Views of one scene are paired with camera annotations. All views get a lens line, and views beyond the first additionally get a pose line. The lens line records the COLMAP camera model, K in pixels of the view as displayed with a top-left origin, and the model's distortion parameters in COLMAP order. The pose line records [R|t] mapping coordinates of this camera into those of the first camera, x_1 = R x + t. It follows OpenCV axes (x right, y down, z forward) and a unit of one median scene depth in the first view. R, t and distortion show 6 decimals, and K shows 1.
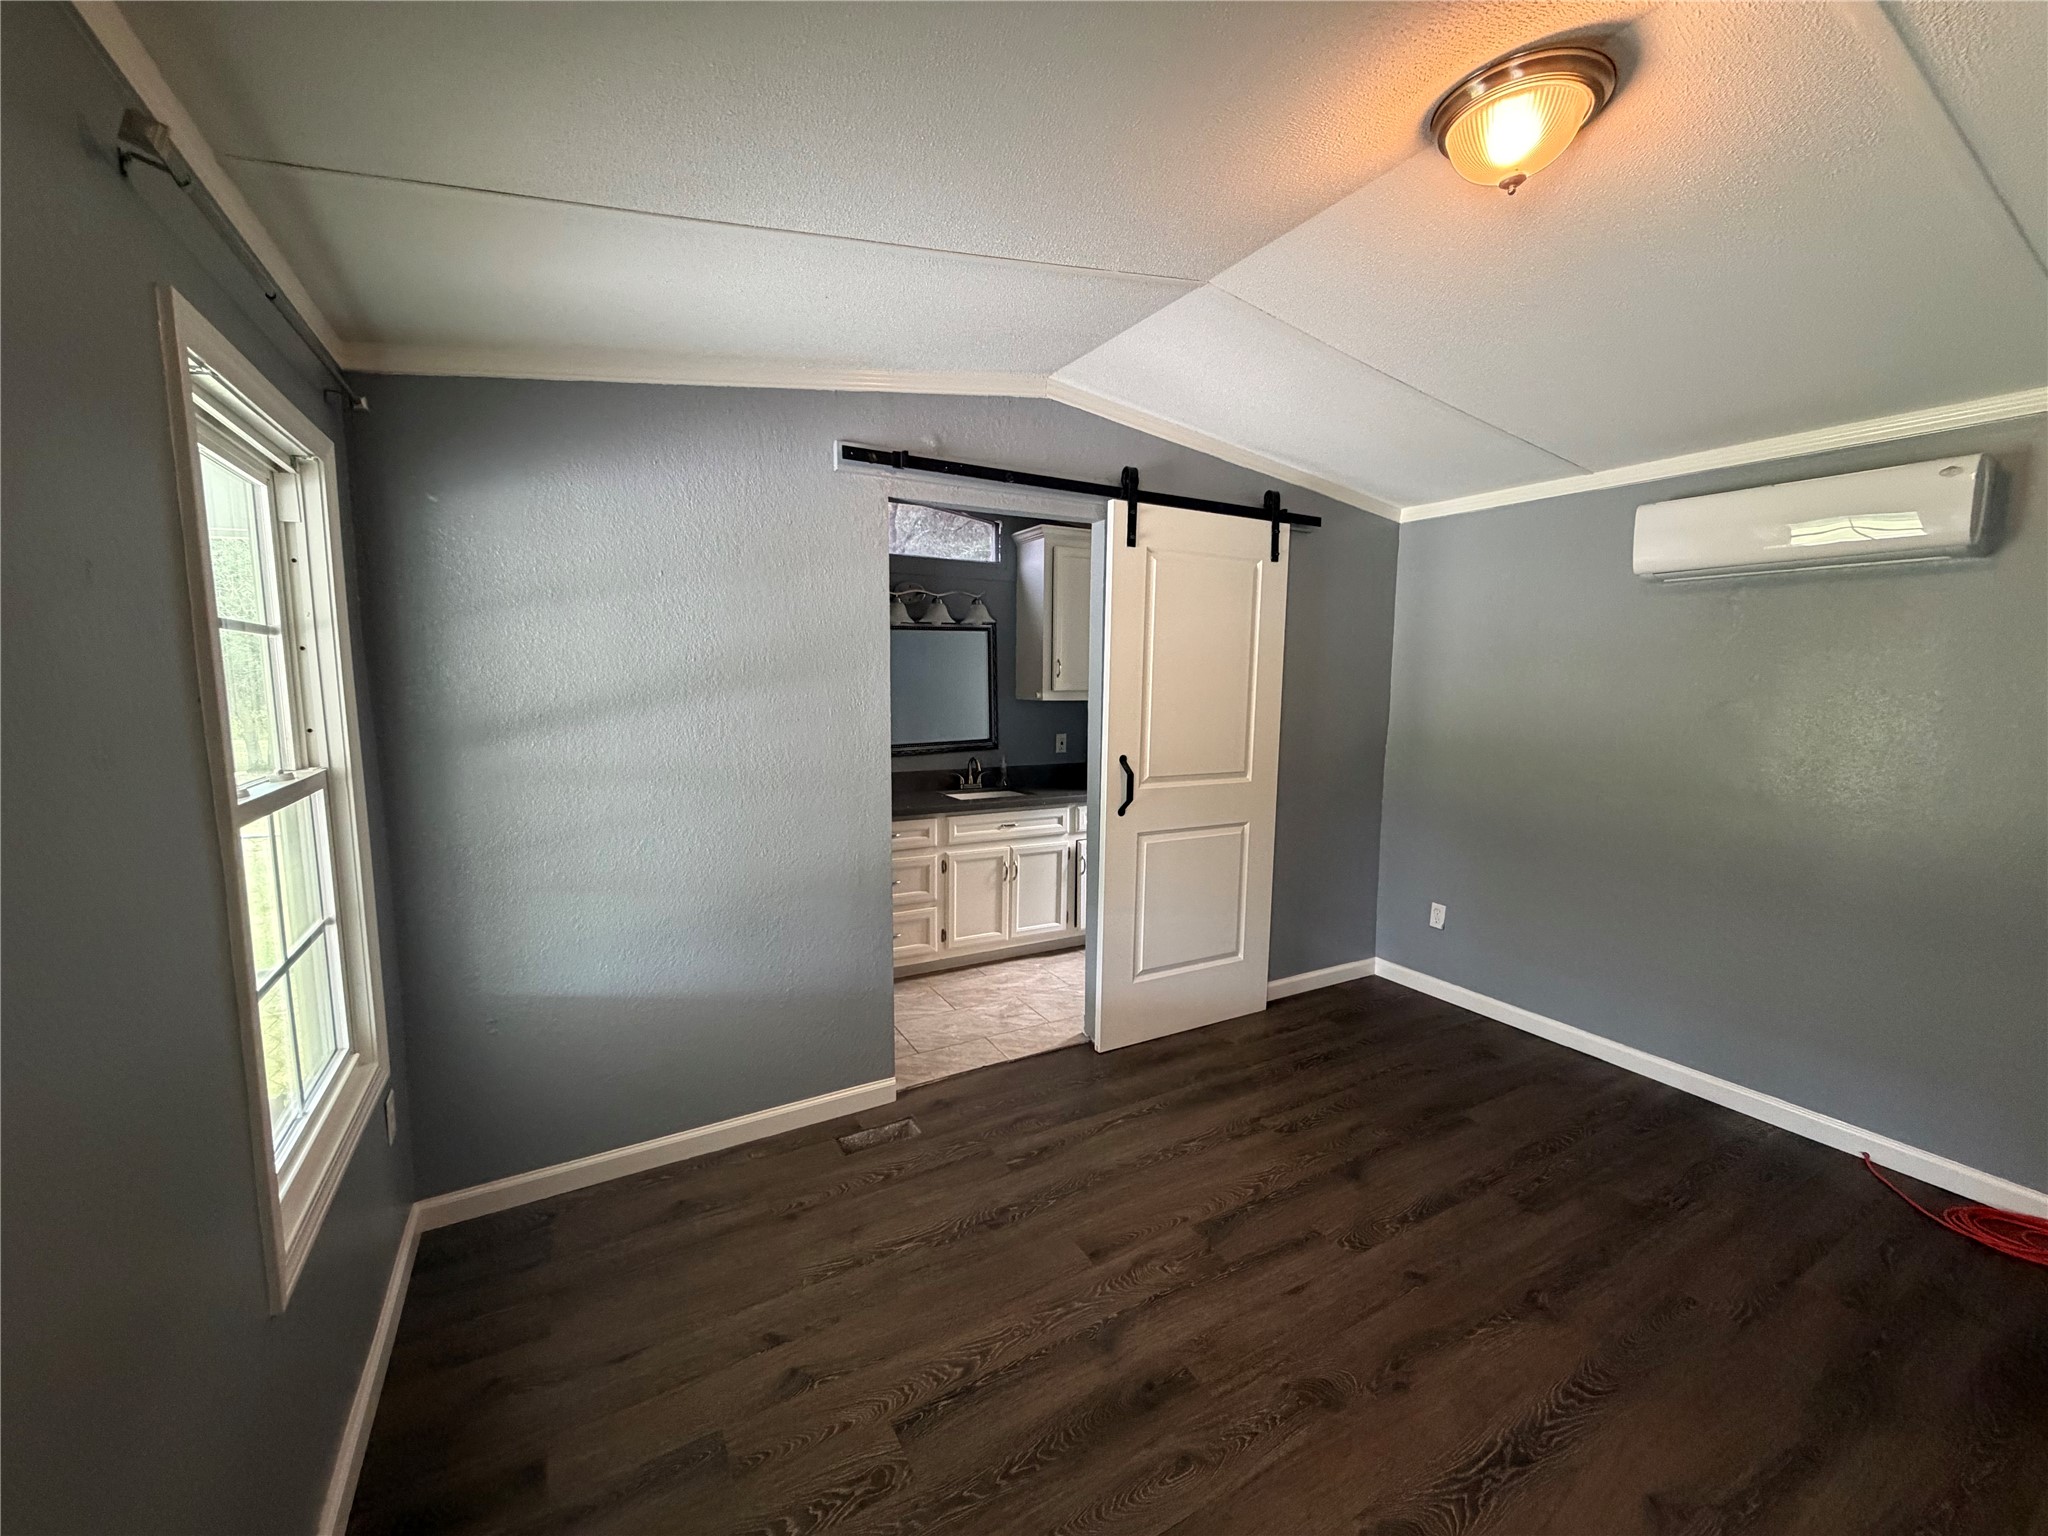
lens RADIAL K [[814.8, 0, 1020.5], [0, 814.8, 771.6], [0, 0, 1]] dist [-0.001503, 0.000155]
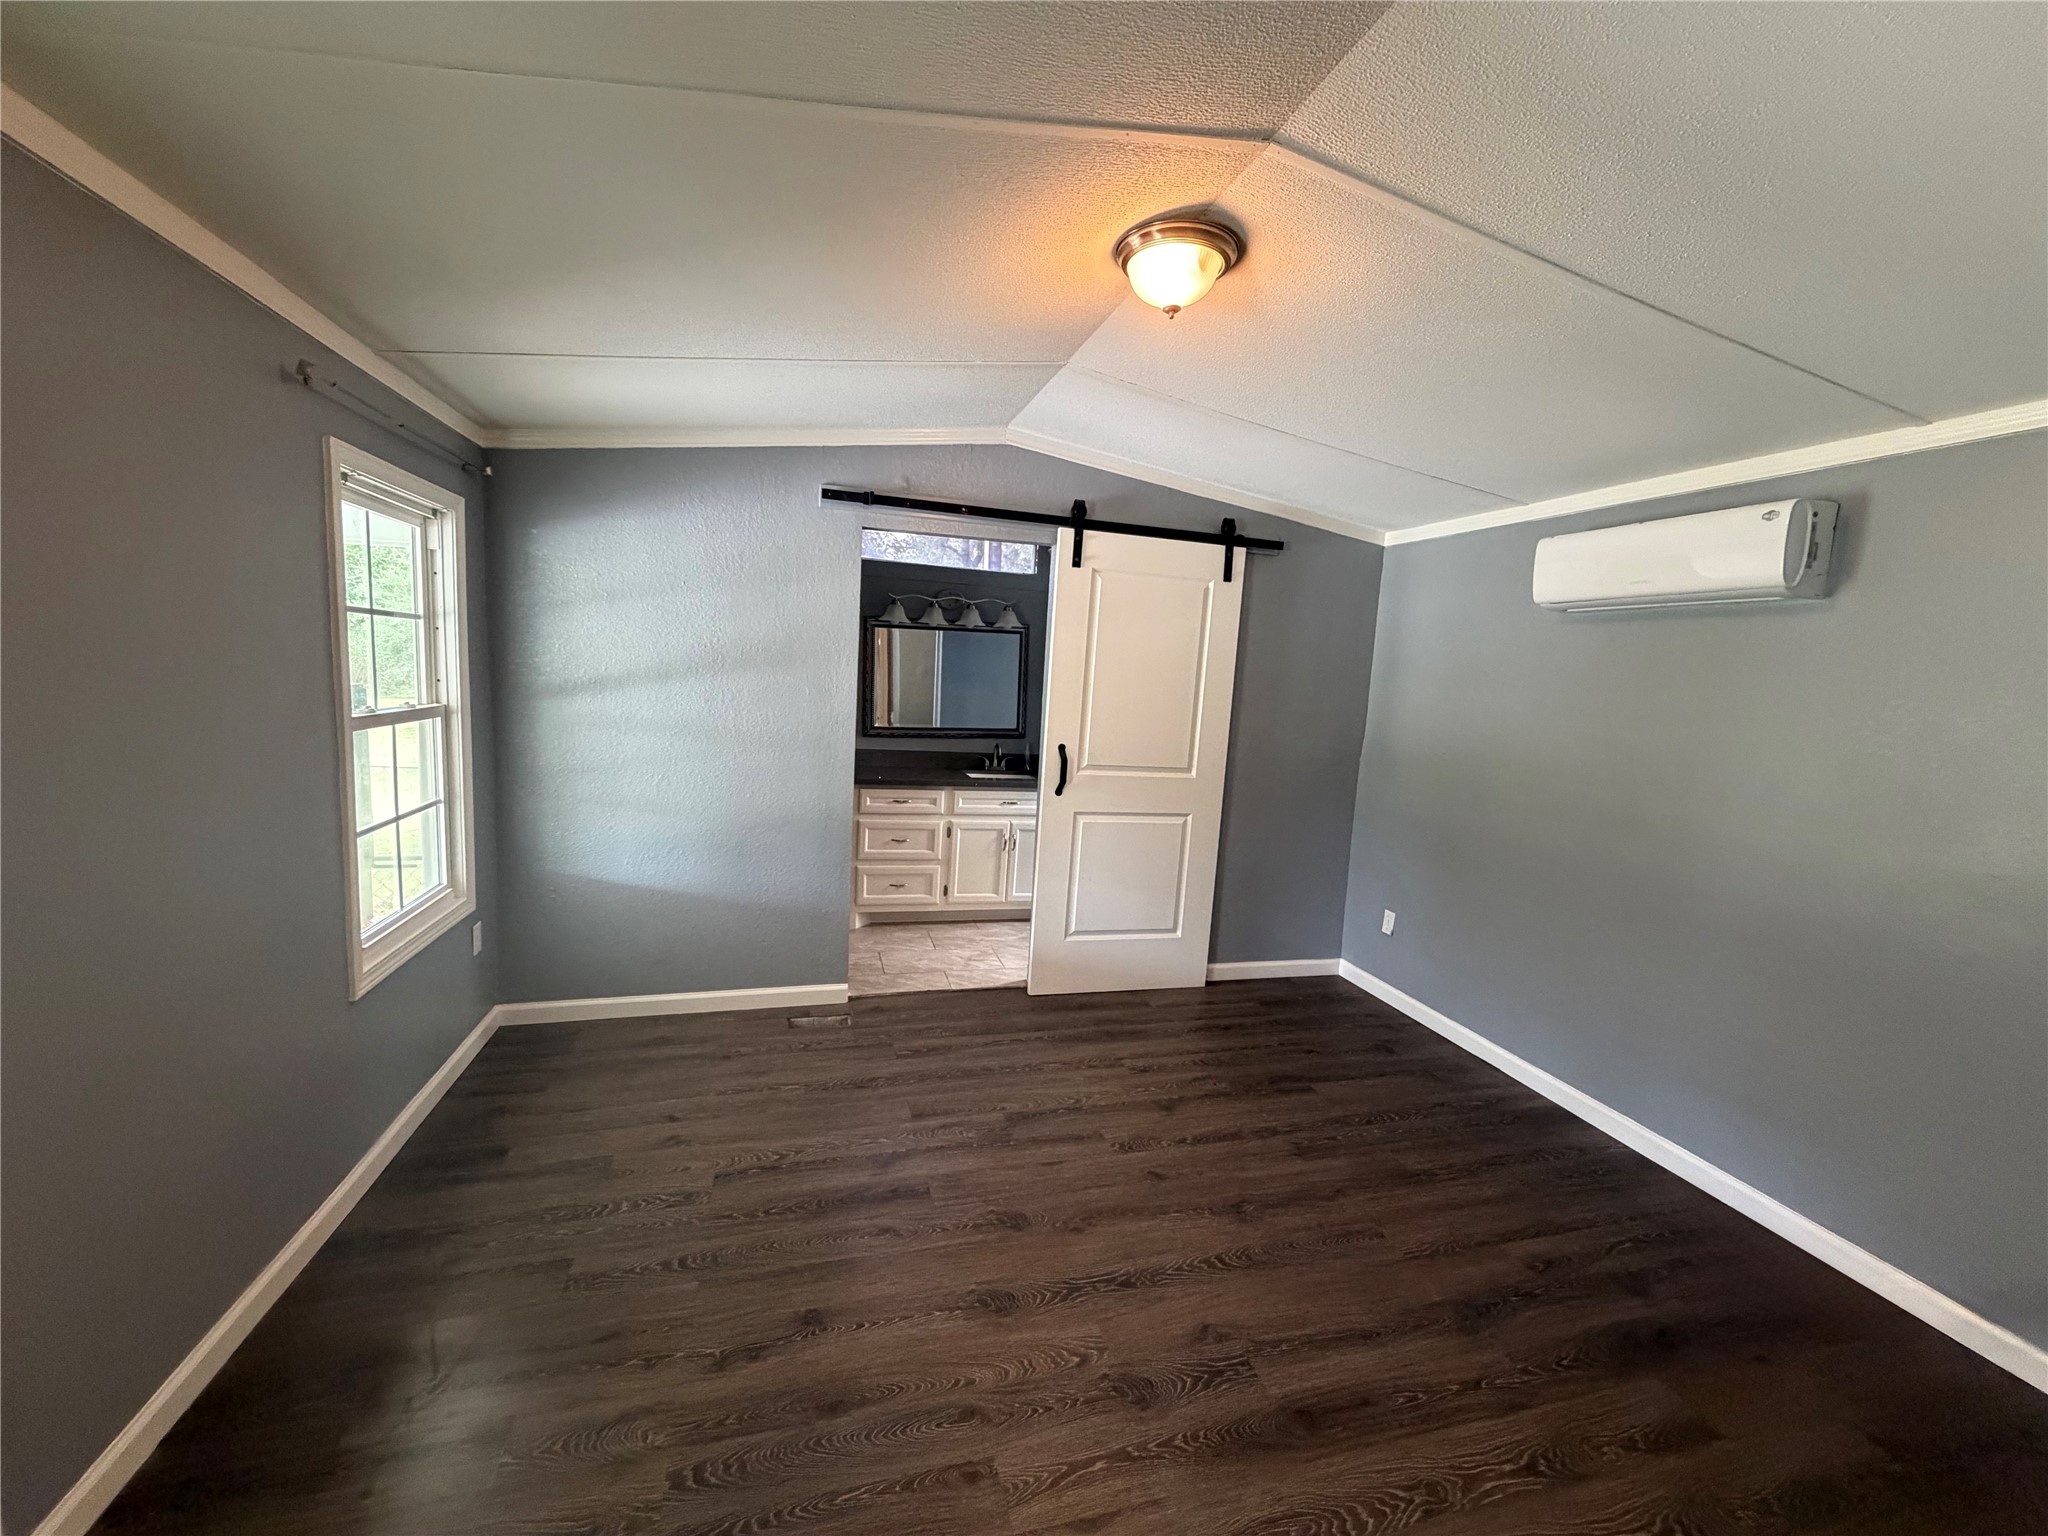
lens RADIAL K [[814.8, 0, 1020.5], [0, 814.8, 771.6], [0, 0, 1]] dist [-0.001503, 0.000155]
pose [[0.970073, 0.077025, -0.230271, 0.404078], [-0.077173, 0.996983, 0.008379, 0.017006], [0.230222, 0.009642, 0.973090, -0.186426]]
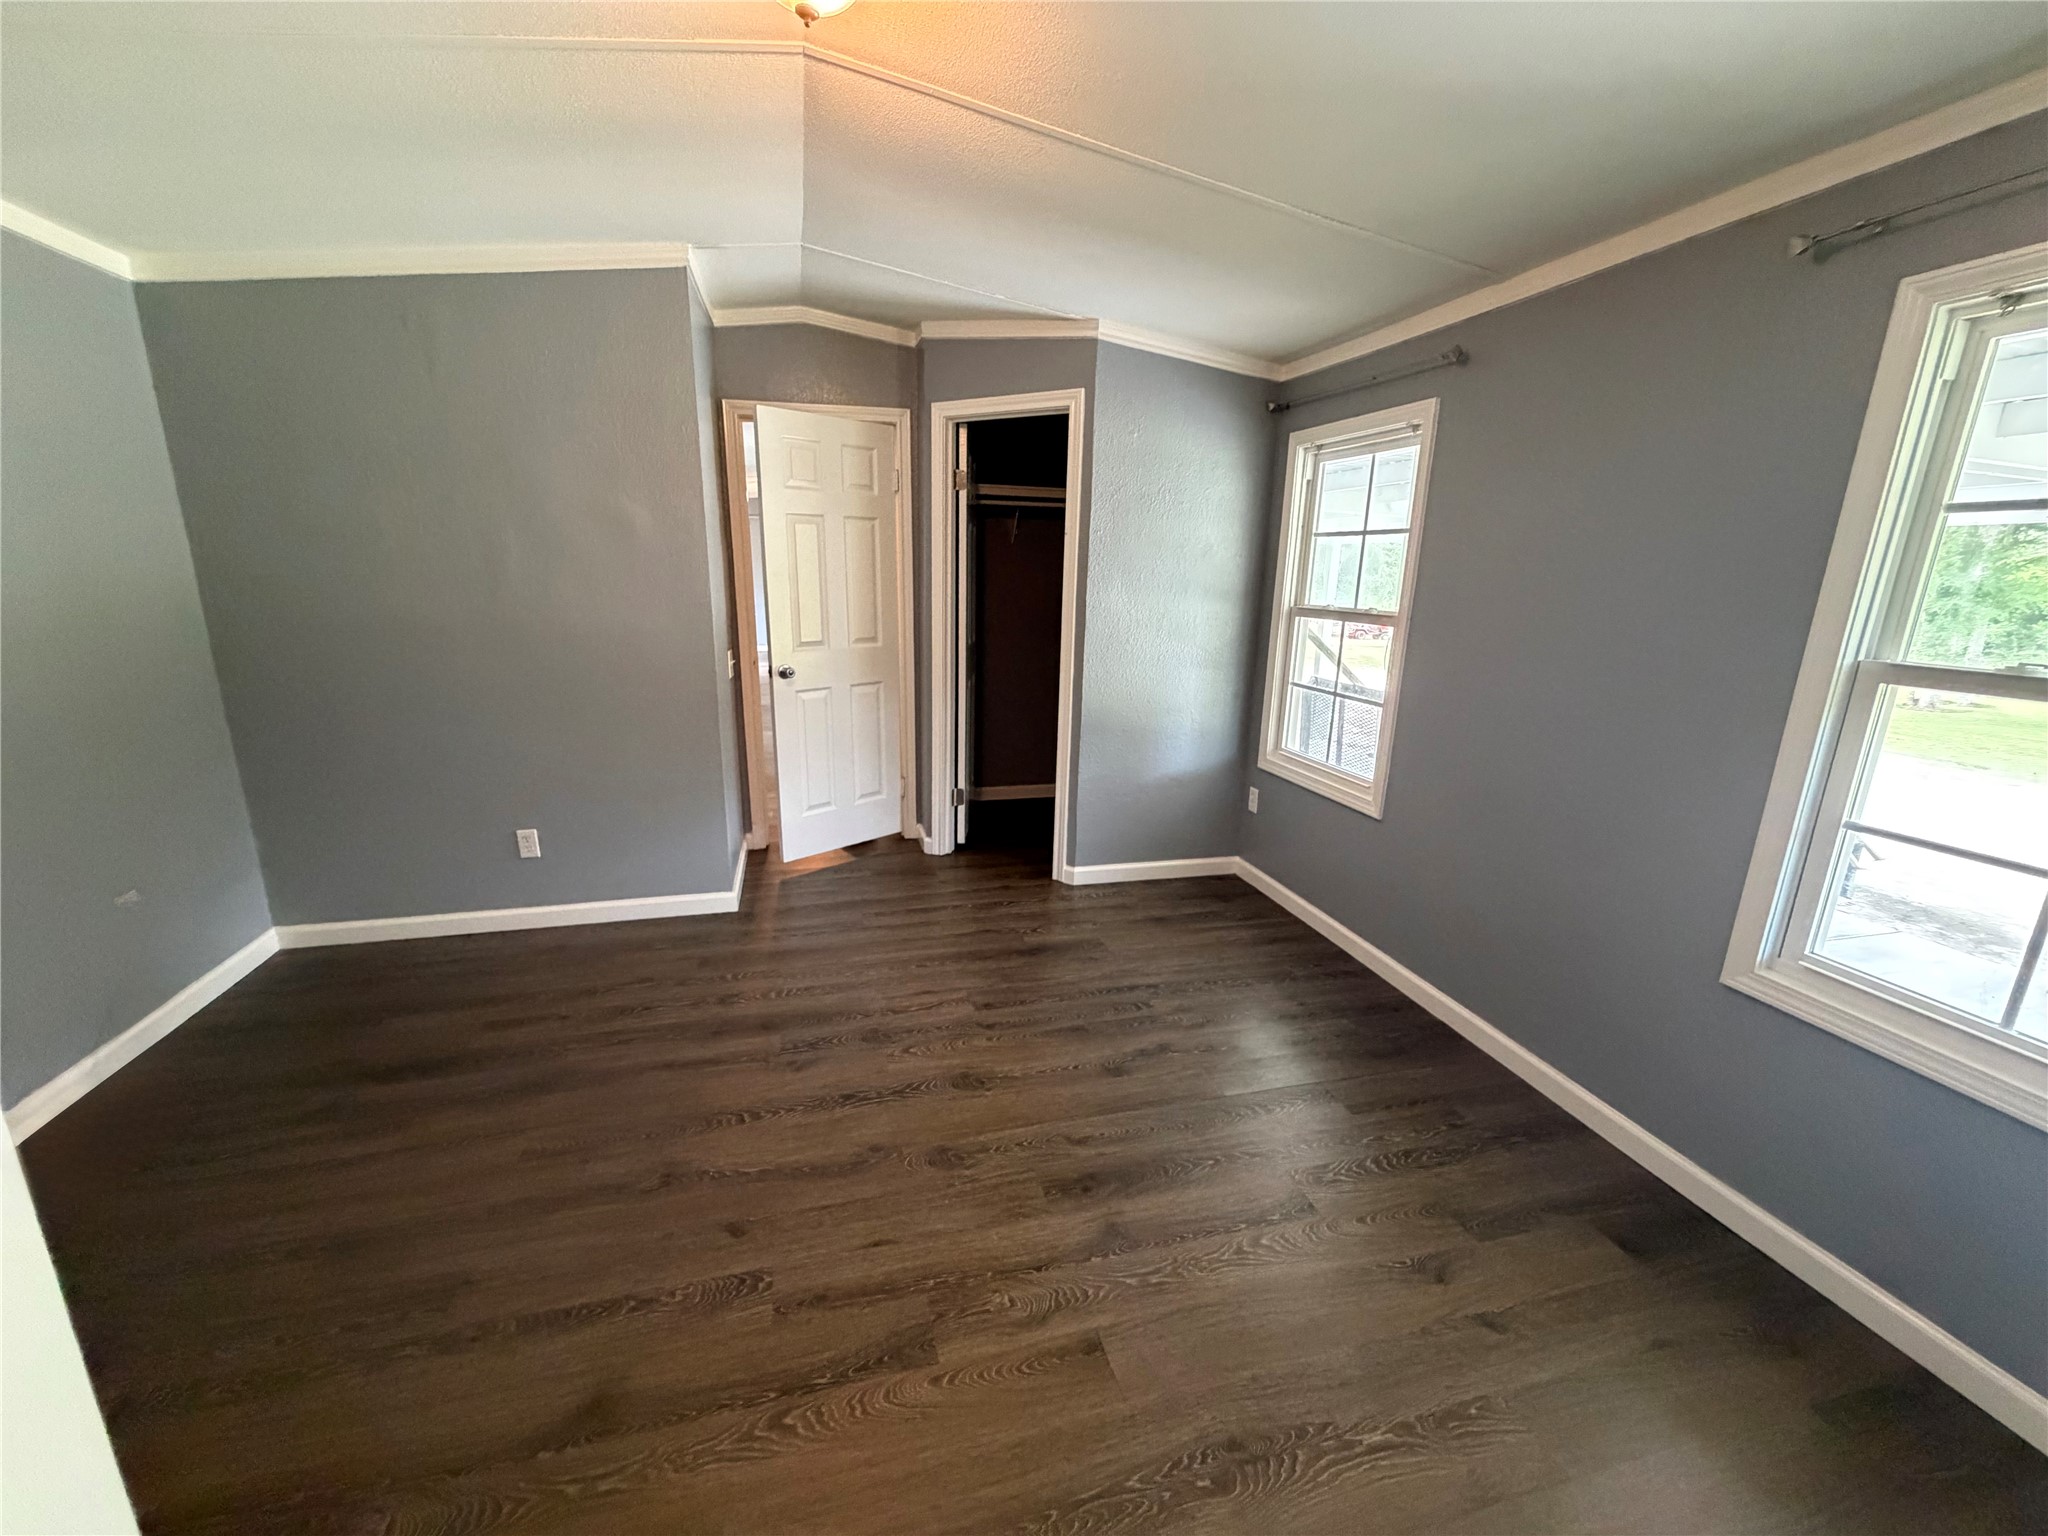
lens RADIAL K [[811.0, 0, 1019.5], [0, 811.0, 771.6], [0, 0, 1]] dist [-0.000777, -0.000284]
pose [[-0.968823, -0.087862, 0.231651, 0.025099], [-0.000176, 0.935249, 0.353989, -0.115382], [-0.247753, 0.342912, -0.906107, 1.190716]]
